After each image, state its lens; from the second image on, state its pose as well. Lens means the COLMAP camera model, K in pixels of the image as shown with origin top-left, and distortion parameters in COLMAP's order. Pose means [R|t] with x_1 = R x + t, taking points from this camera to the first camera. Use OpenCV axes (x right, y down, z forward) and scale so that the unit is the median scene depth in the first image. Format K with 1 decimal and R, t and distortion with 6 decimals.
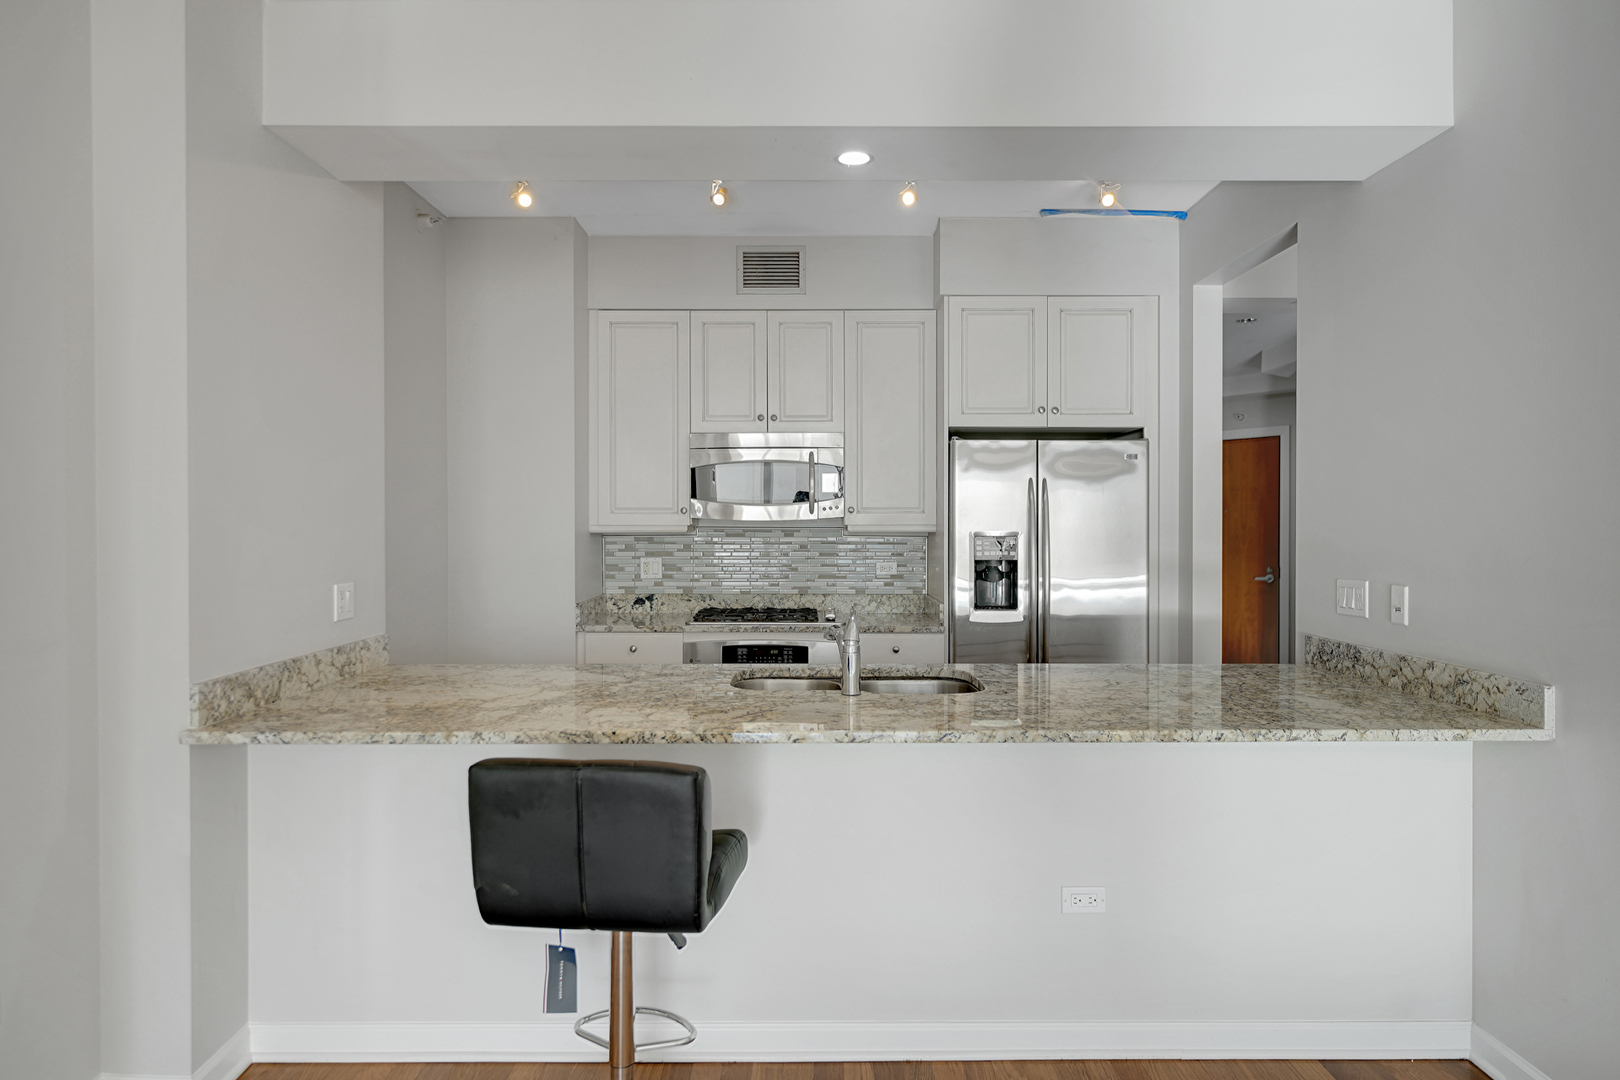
lens RADIAL K [[891.9, 0, 810.0], [0, 891.9, 540.0], [0, 0, 1]] dist [-0.002635, -0.000076]
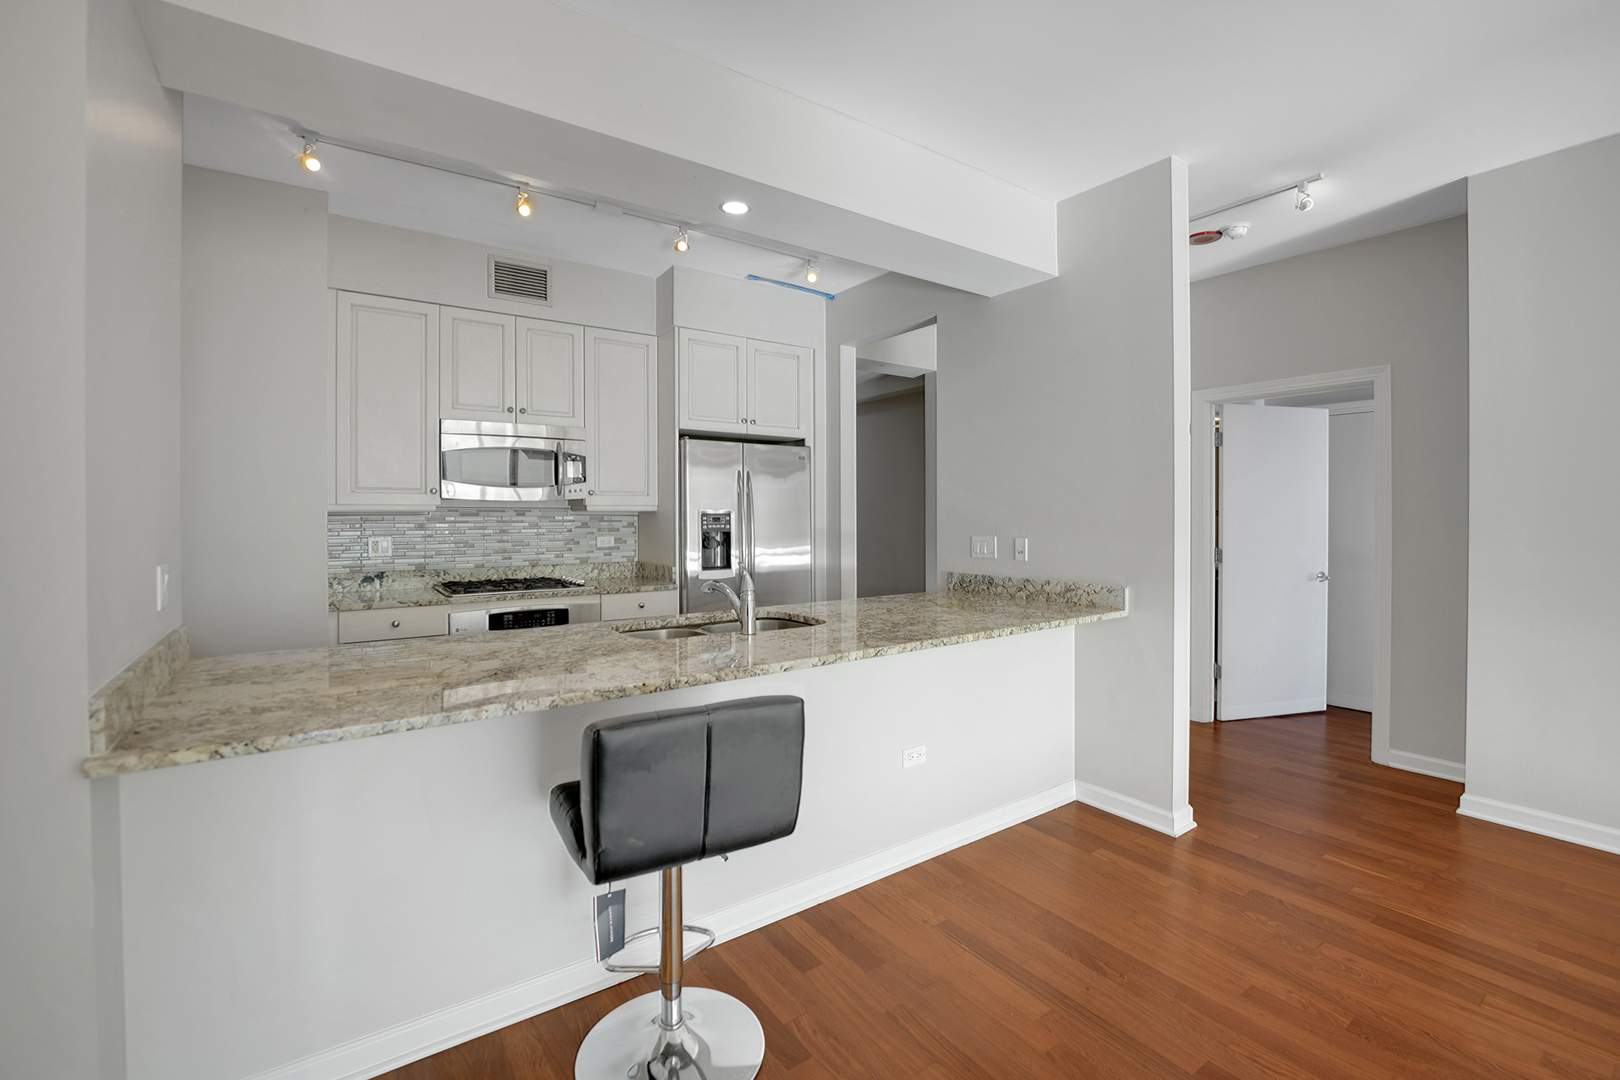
lens RADIAL K [[671.3, 0, 810.2], [0, 671.3, 519.1], [0, 0, 1]] dist [-0.024762, 0.000146]
pose [[0.827784, -0.005962, 0.561016, -0.234667], [0.010535, 0.999932, -0.004918, 0.009910], [-0.560949, 0.009981, 0.827790, 0.097559]]
